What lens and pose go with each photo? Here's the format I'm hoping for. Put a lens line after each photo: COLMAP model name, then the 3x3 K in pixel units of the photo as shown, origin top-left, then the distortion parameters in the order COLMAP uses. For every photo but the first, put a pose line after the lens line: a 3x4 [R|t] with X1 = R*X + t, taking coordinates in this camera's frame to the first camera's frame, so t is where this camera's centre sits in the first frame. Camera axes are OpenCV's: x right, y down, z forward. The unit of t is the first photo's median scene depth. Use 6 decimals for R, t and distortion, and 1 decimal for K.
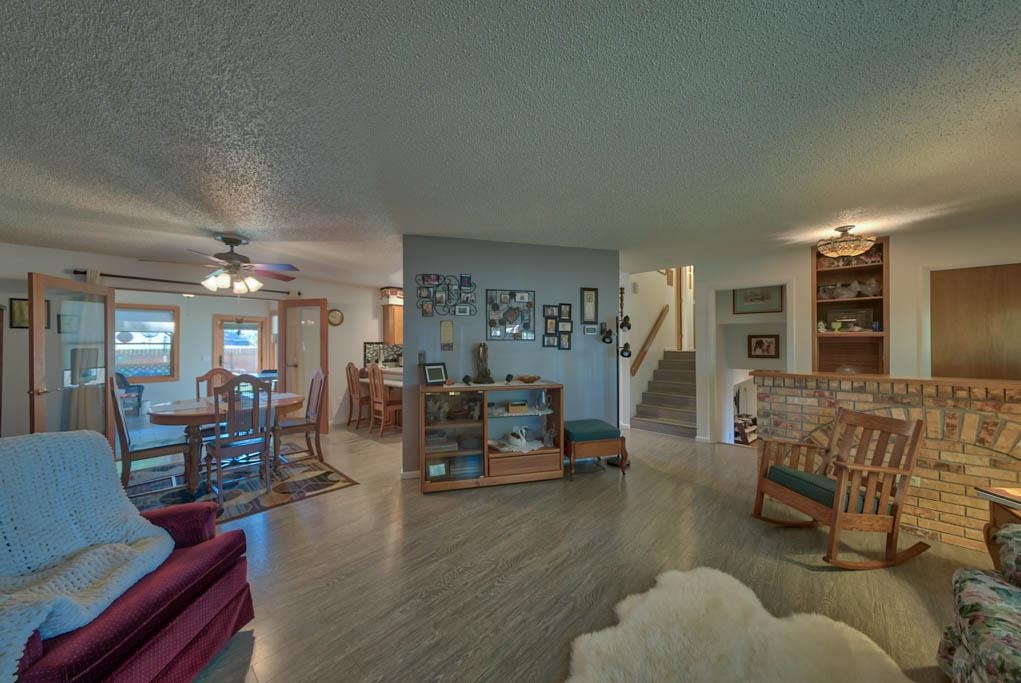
lens RADIAL K [[351.0, 0, 501.4], [0, 351.0, 345.6], [0, 0, 1]] dist [0.014732, 0.000002]
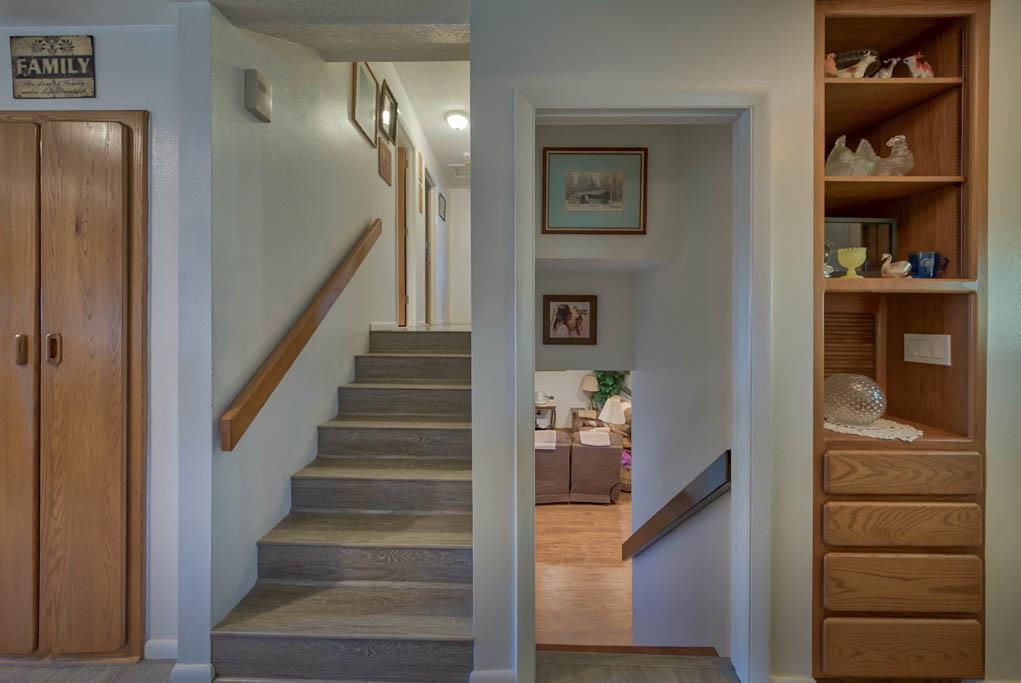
lens RADIAL K [[362.4, 0, 500.2], [0, 362.4, 316.7], [0, 0, 1]] dist [0.000214, -0.000087]
pose [[0.733354, 0.004986, 0.679828, 0.292878], [-0.004810, 0.999986, -0.002145, -0.000085], [-0.679829, -0.001697, 0.733368, 0.601565]]
